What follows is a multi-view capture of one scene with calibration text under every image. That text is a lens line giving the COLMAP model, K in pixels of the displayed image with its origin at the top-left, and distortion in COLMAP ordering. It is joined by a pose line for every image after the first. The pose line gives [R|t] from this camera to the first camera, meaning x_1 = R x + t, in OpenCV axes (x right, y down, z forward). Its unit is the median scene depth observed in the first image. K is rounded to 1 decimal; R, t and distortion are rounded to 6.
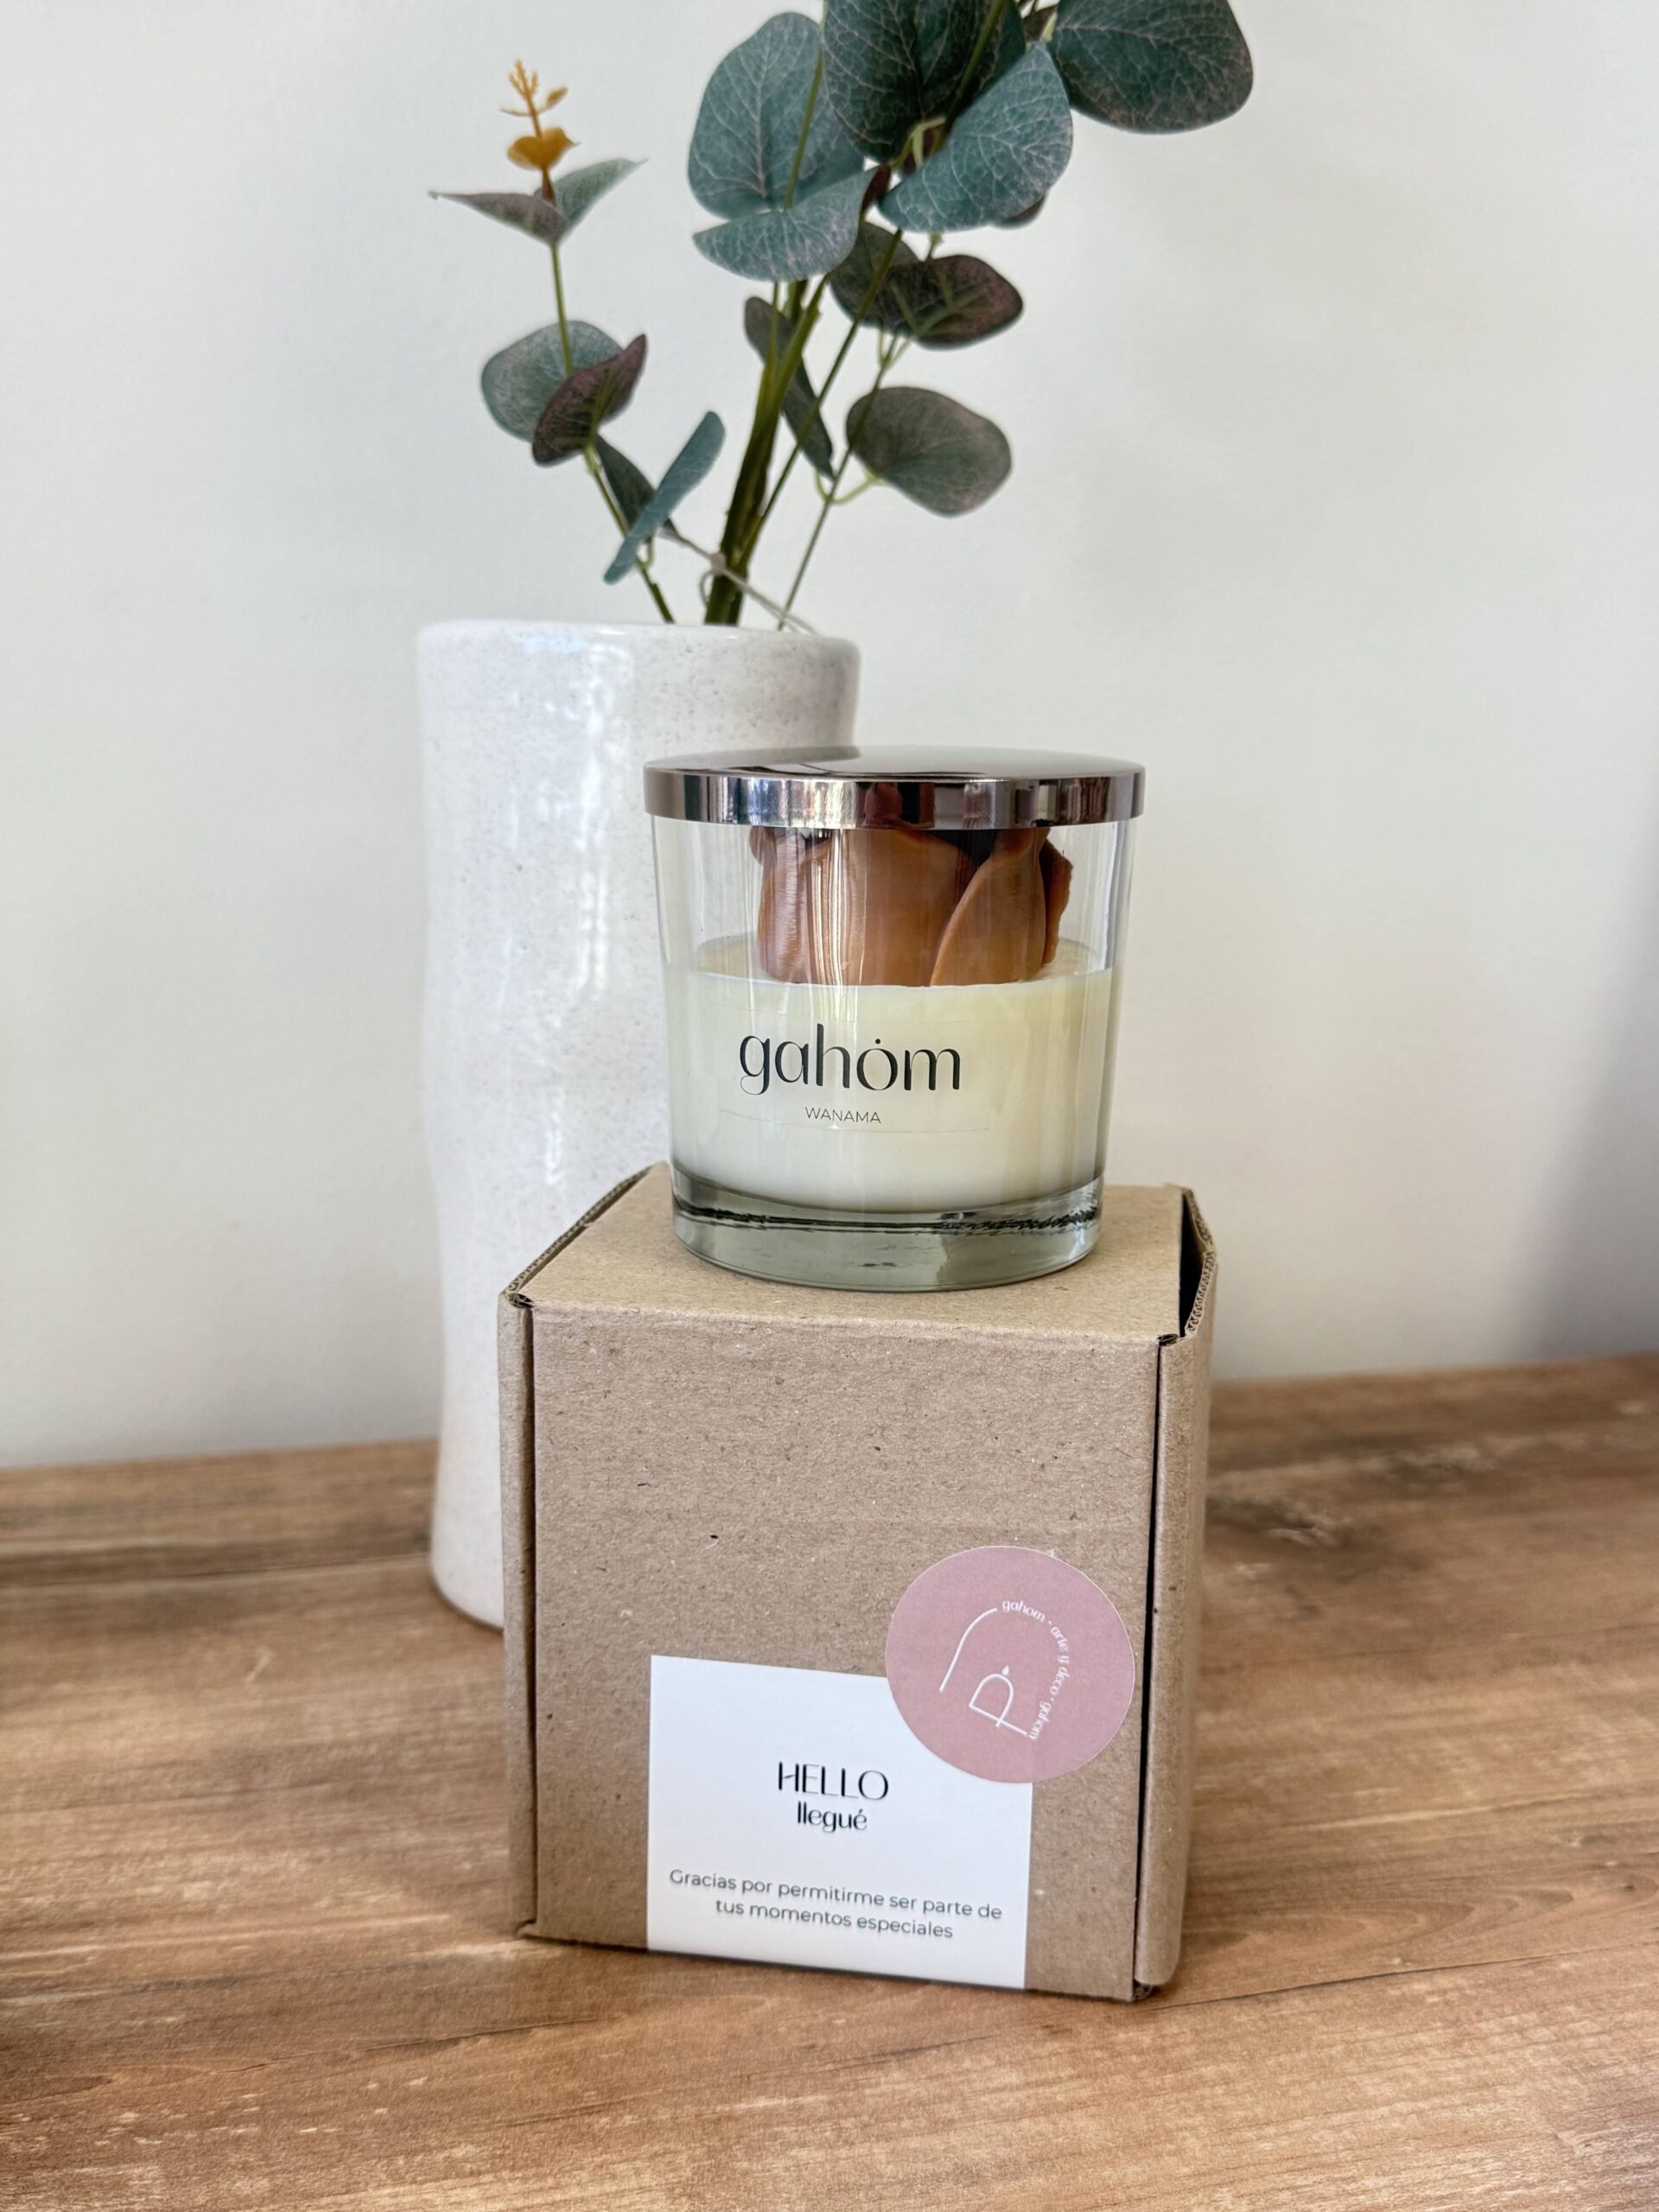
lens RADIAL K [[2243.3, 0, 830.1], [0, 2243.3, 1114.8], [0, 0, 1]] dist [-0.054077, 0.000000]
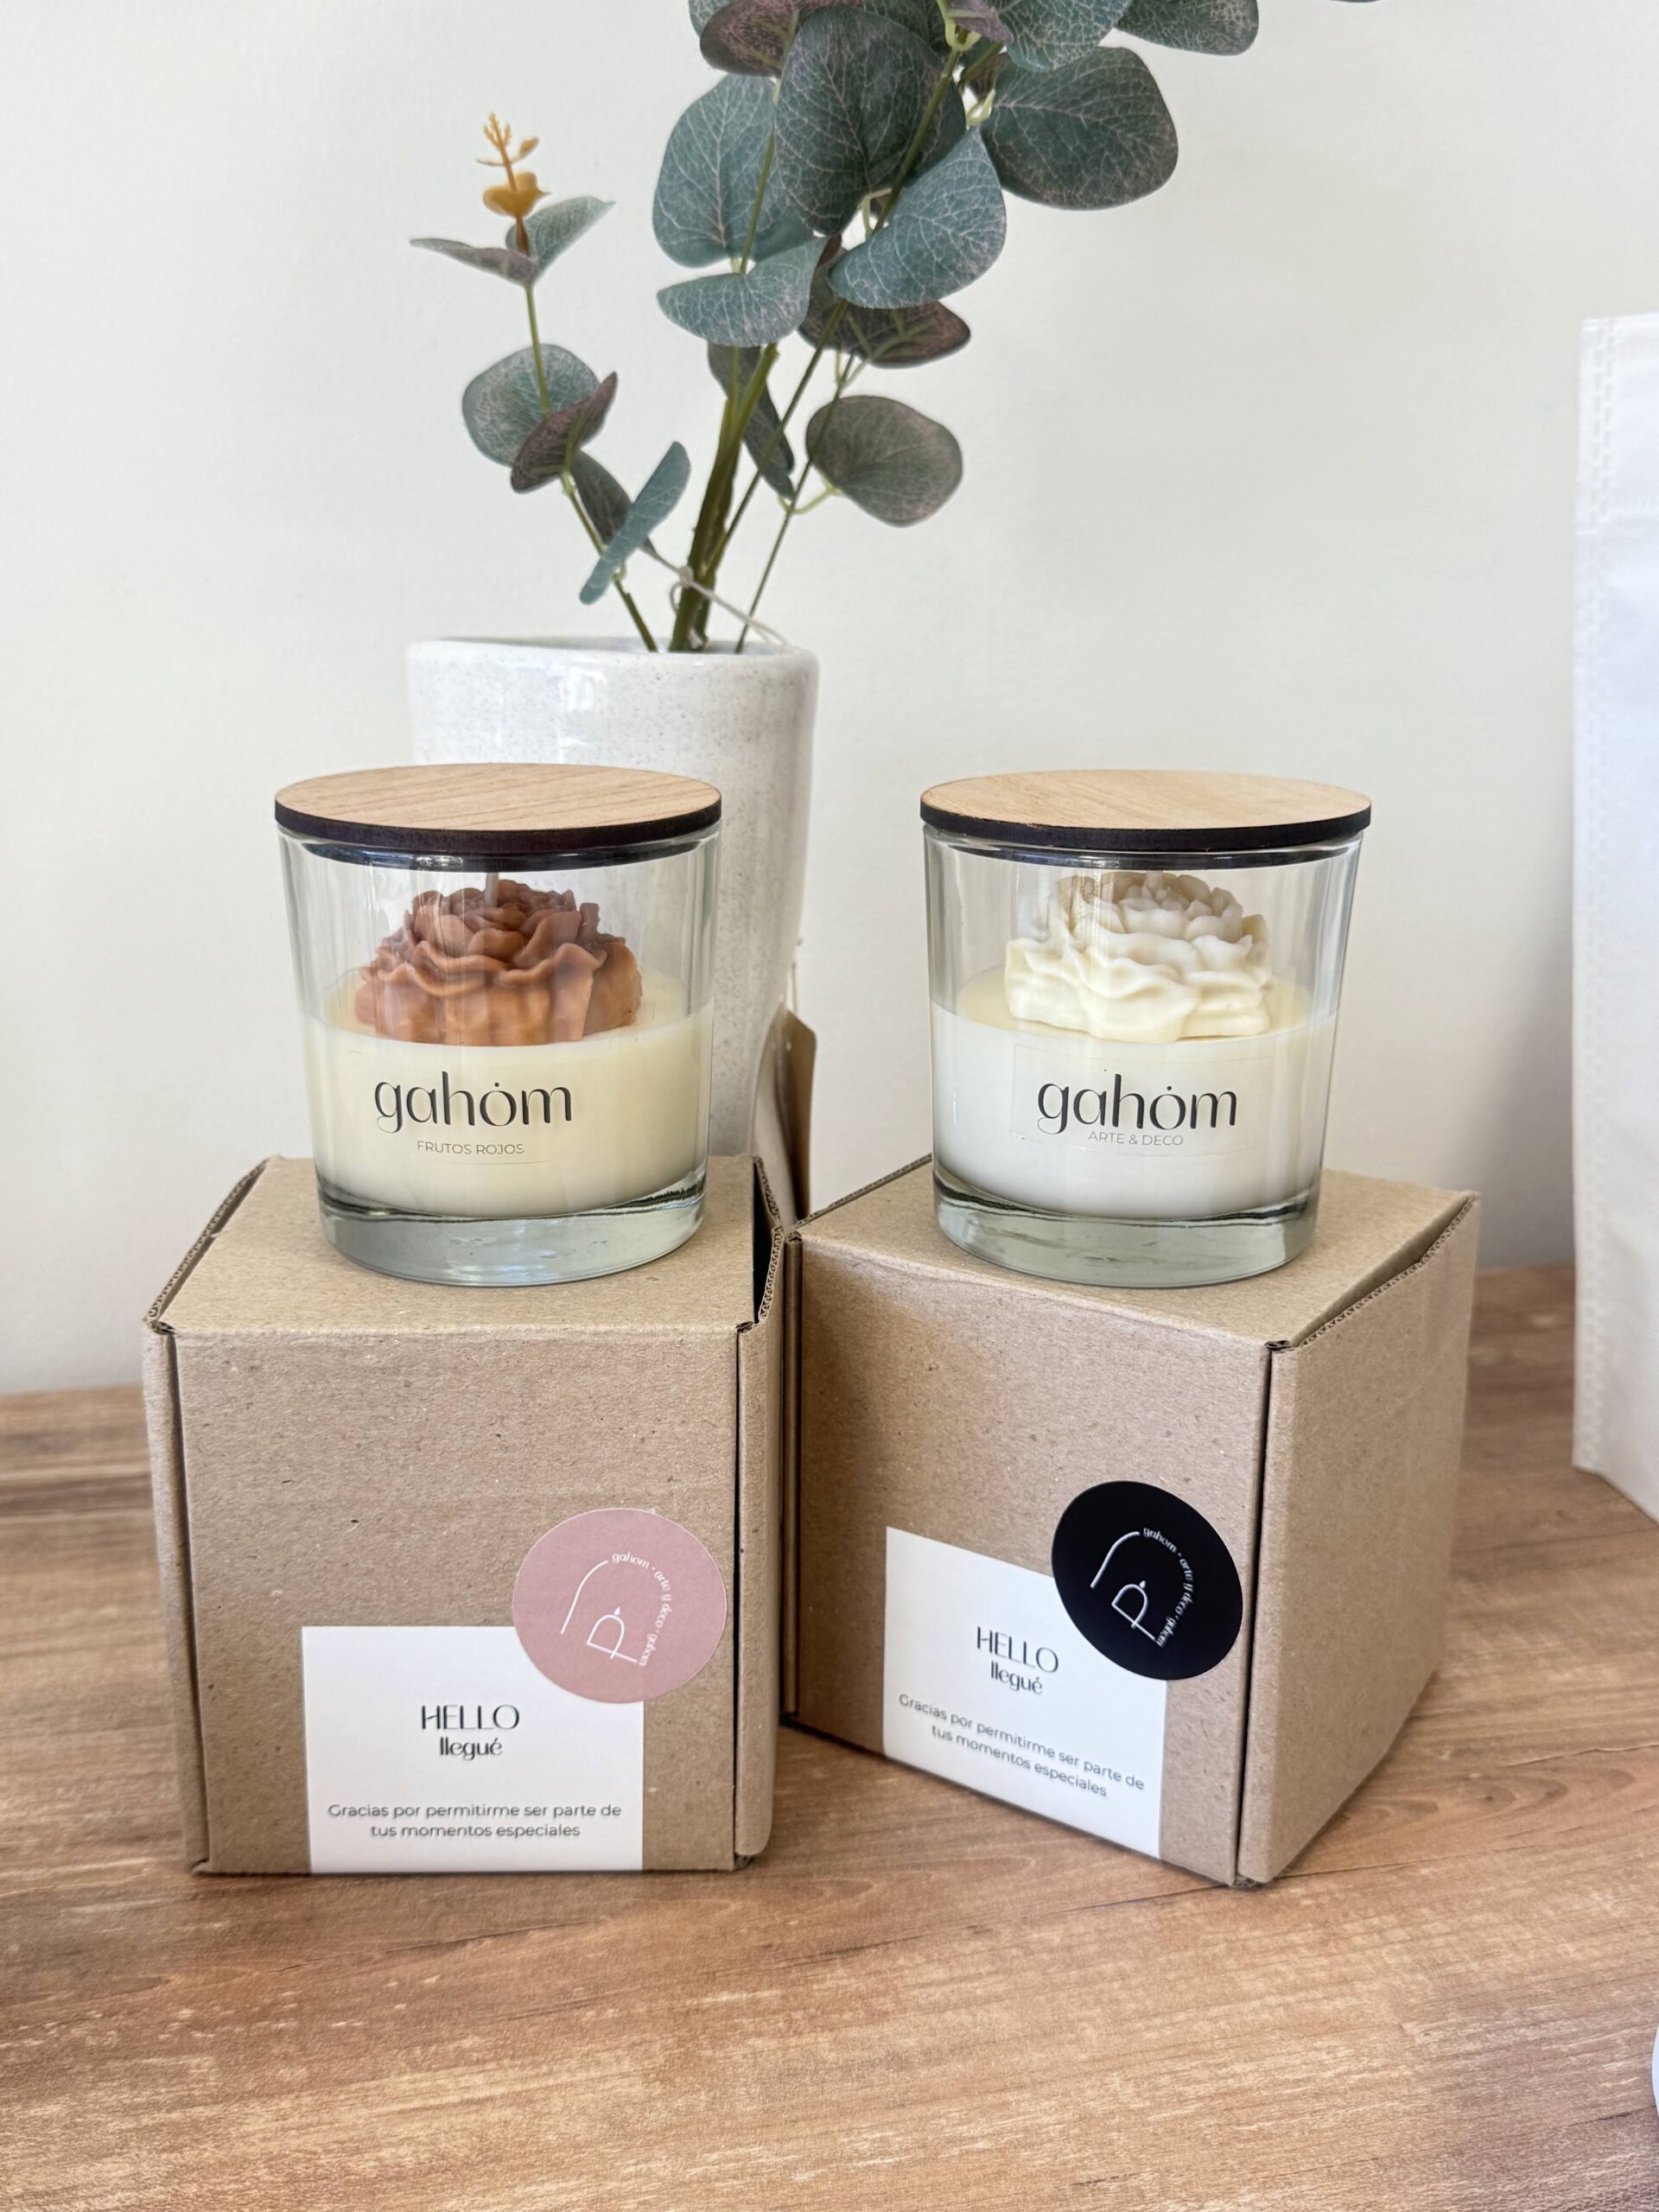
lens RADIAL K [[2243.3, 0, 827.5], [0, 2243.3, 1097.4], [0, 0, 1]] dist [-0.054077, 0.000000]
pose [[0.999996, -0.002849, -0.000822, 0.022118], [0.002908, 0.996450, 0.084133, -0.108746], [0.000579, -0.084135, 0.996454, -0.111635]]
